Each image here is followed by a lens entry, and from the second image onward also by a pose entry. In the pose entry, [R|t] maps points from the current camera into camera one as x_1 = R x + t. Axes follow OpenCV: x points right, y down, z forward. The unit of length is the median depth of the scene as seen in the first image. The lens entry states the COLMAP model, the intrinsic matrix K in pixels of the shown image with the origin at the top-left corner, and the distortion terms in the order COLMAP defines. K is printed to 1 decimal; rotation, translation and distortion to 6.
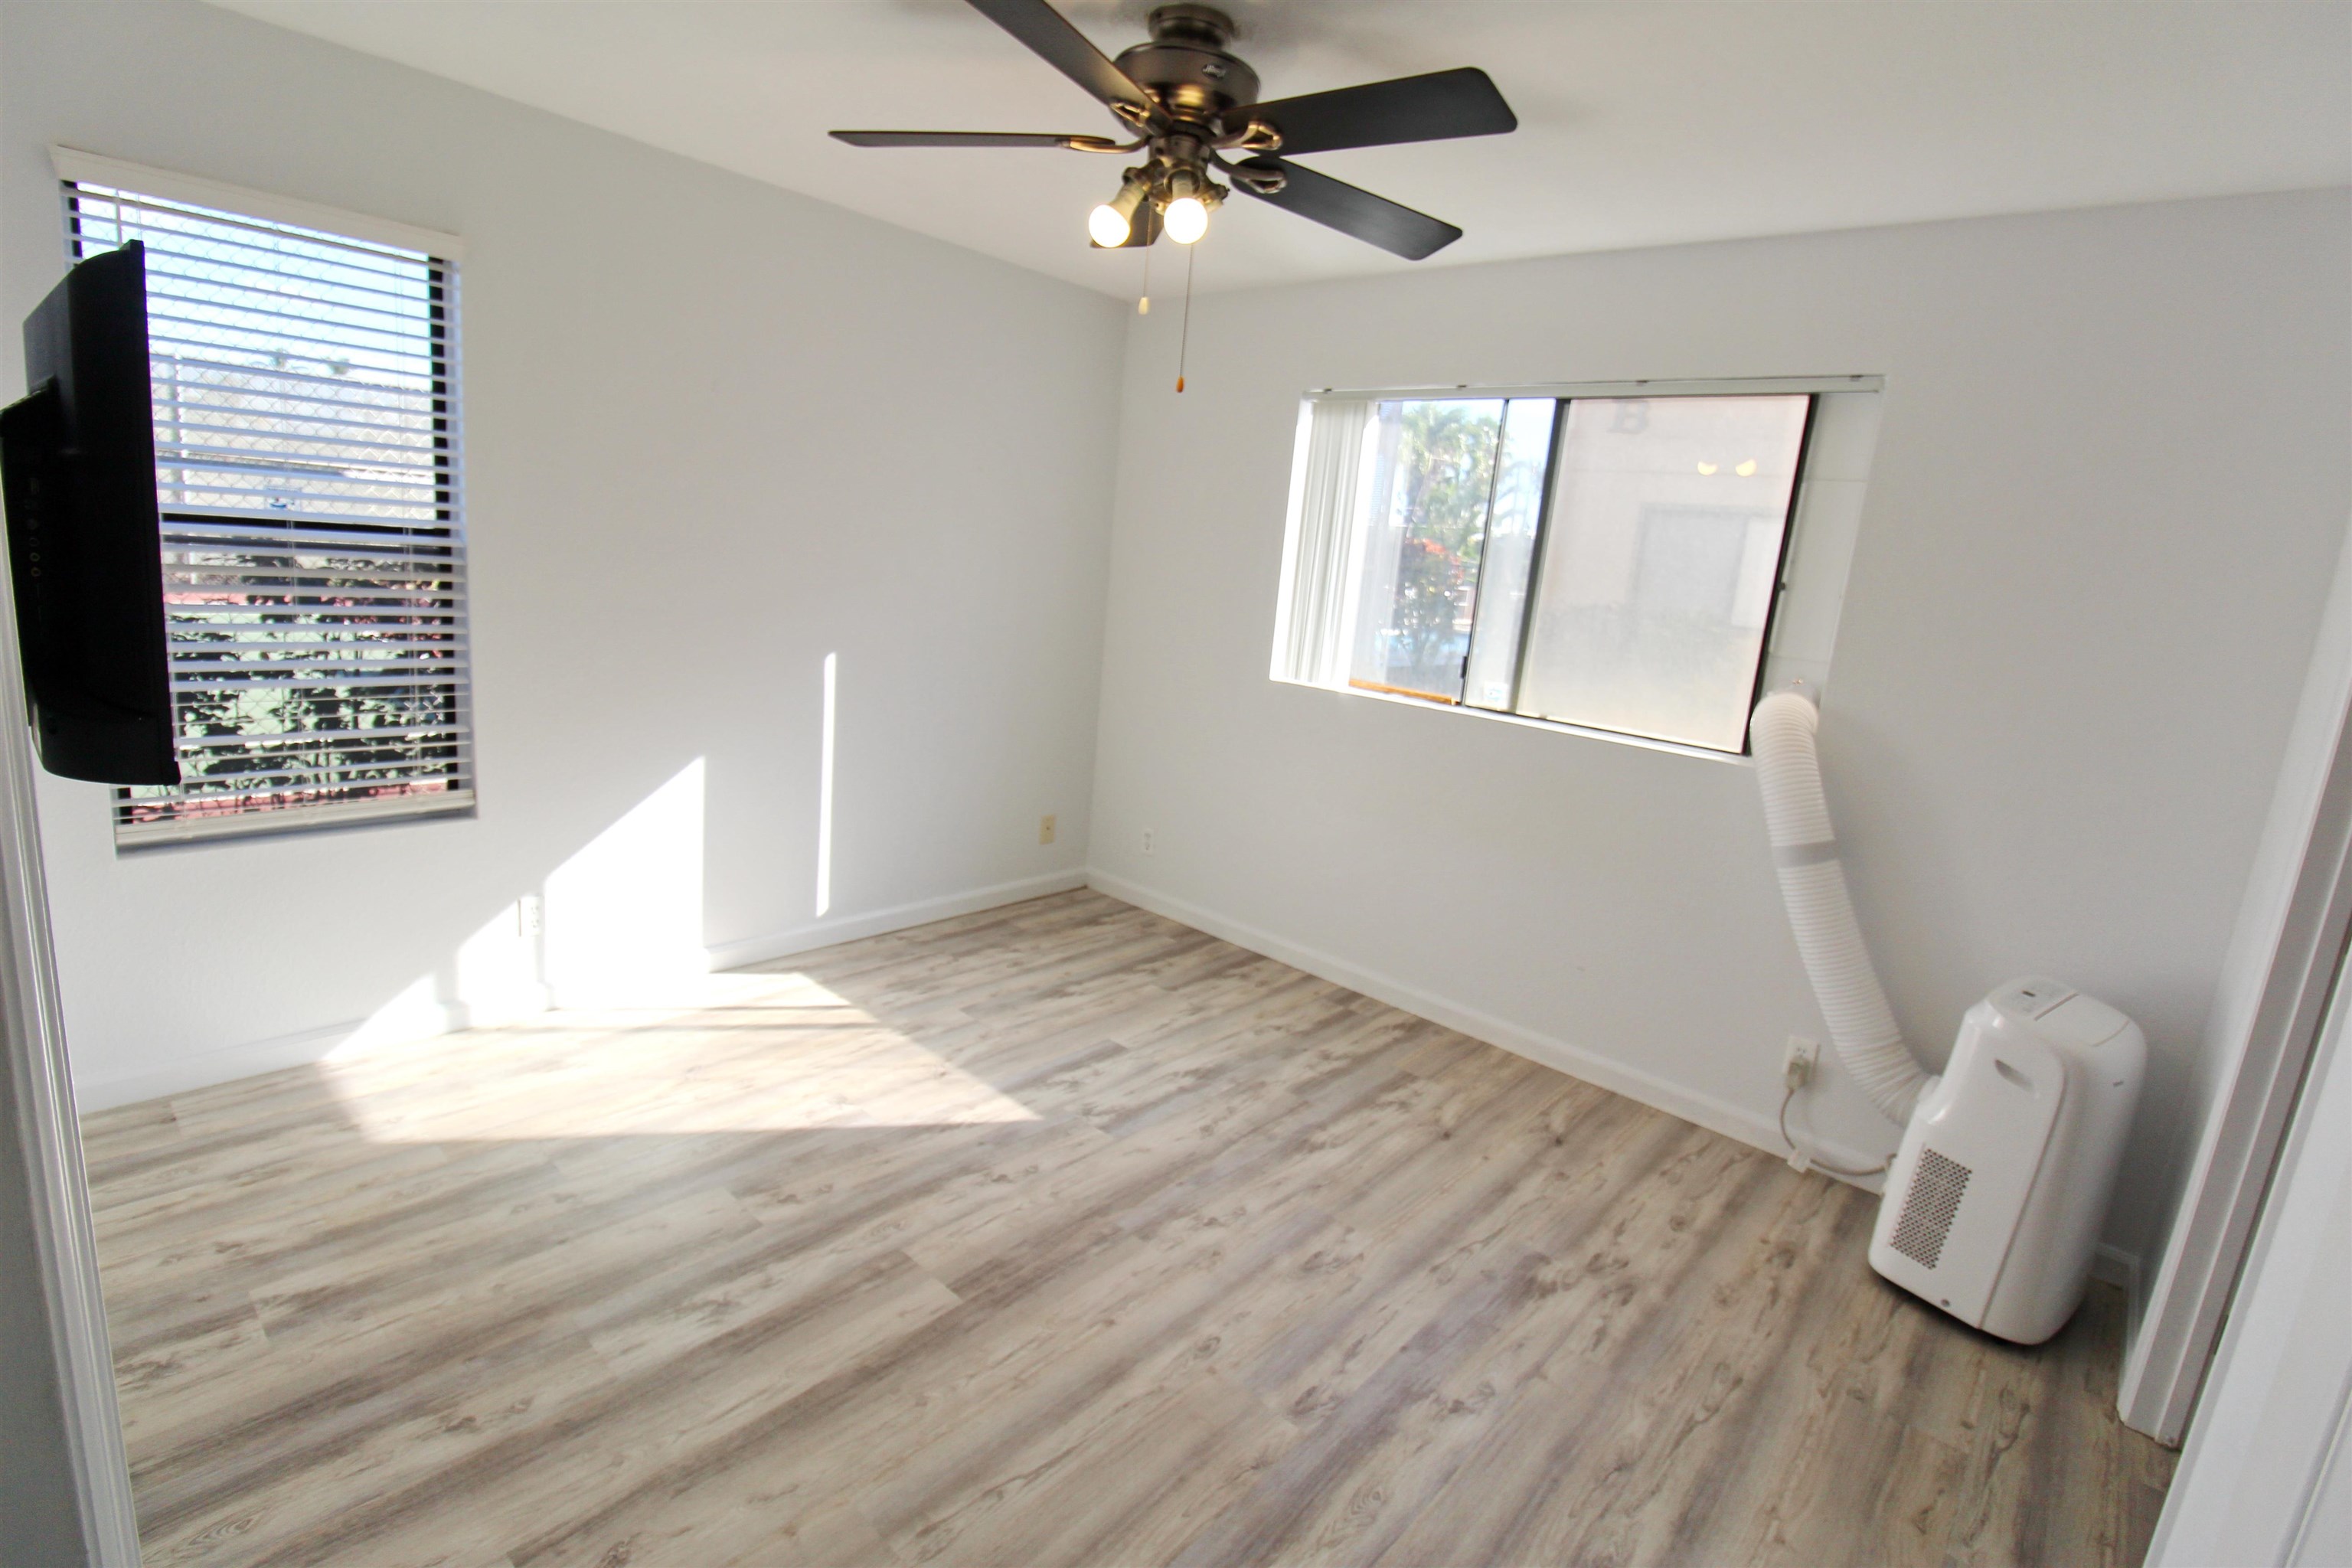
lens RADIAL K [[1093.2, 0, 1175.1], [0, 1093.2, 773.4], [0, 0, 1]] dist [-0.008640, -0.008194]
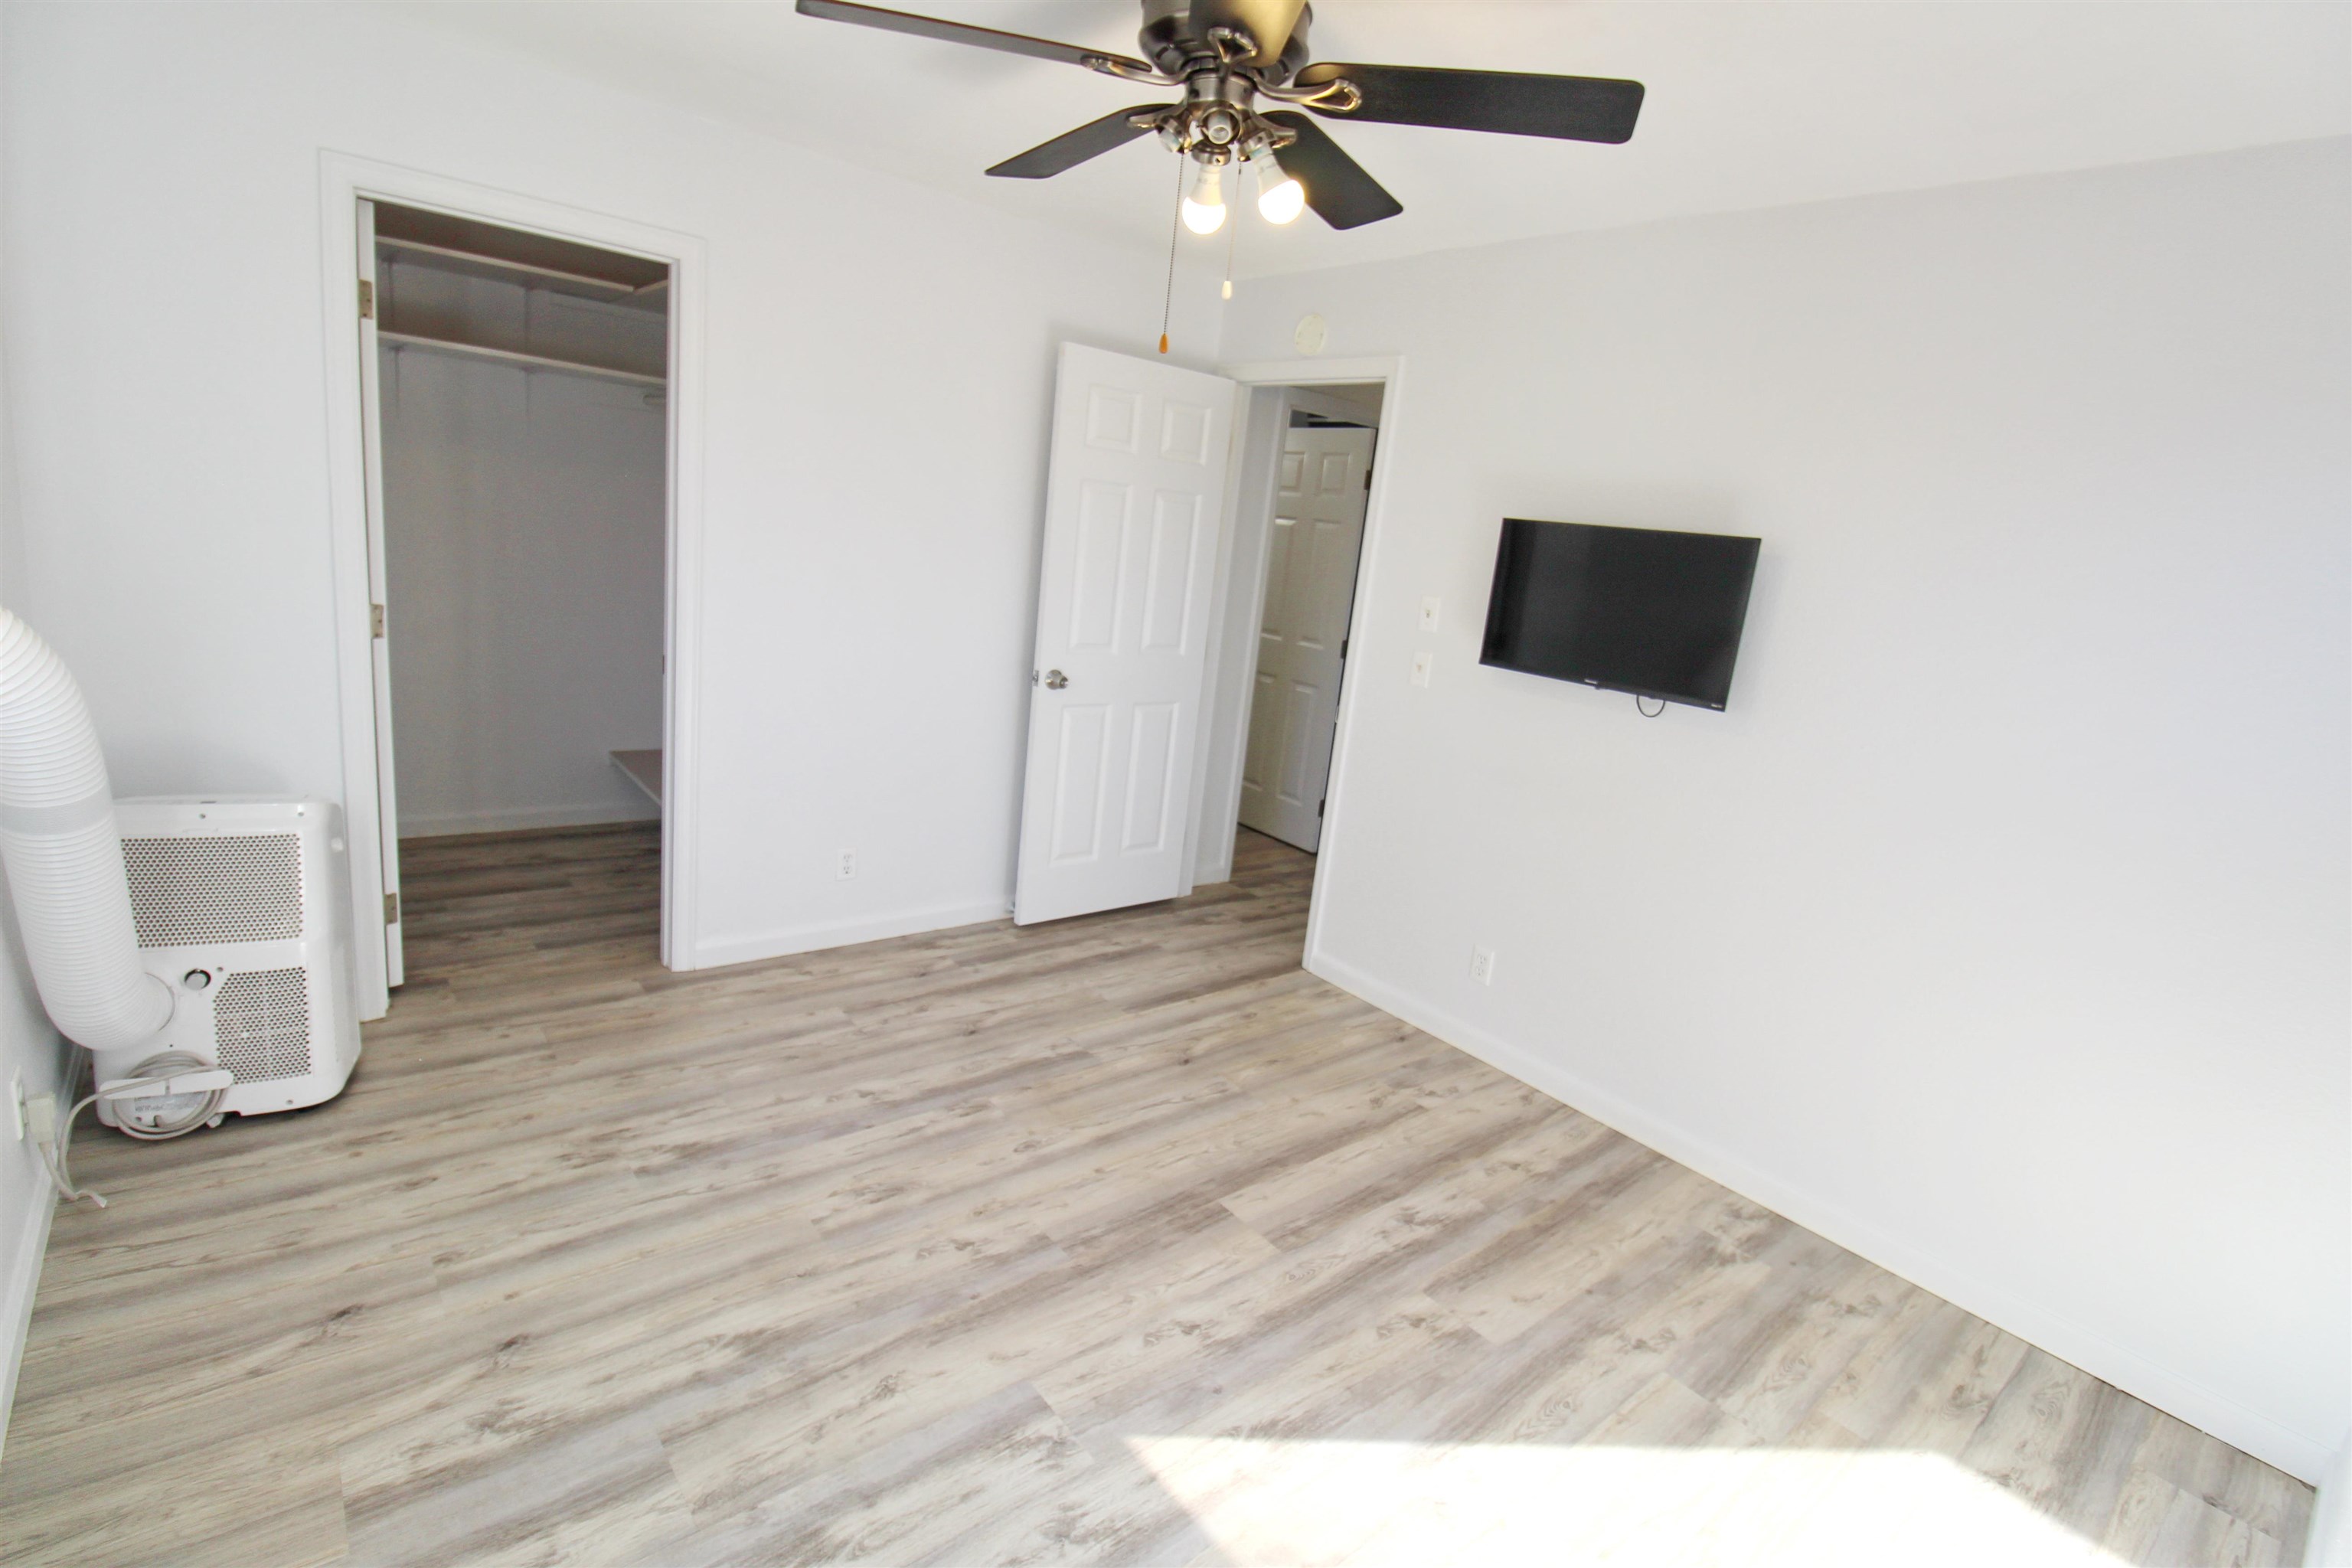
lens RADIAL K [[1093.2, 0, 1176.9], [0, 1093.2, 781.2], [0, 0, 1]] dist [-0.008640, -0.008194]
pose [[-0.967957, -0.231481, 0.097341, -0.144523], [-0.170434, 0.890279, 0.422321, -0.370840], [-0.184420, 0.392198, -0.901205, 1.700091]]
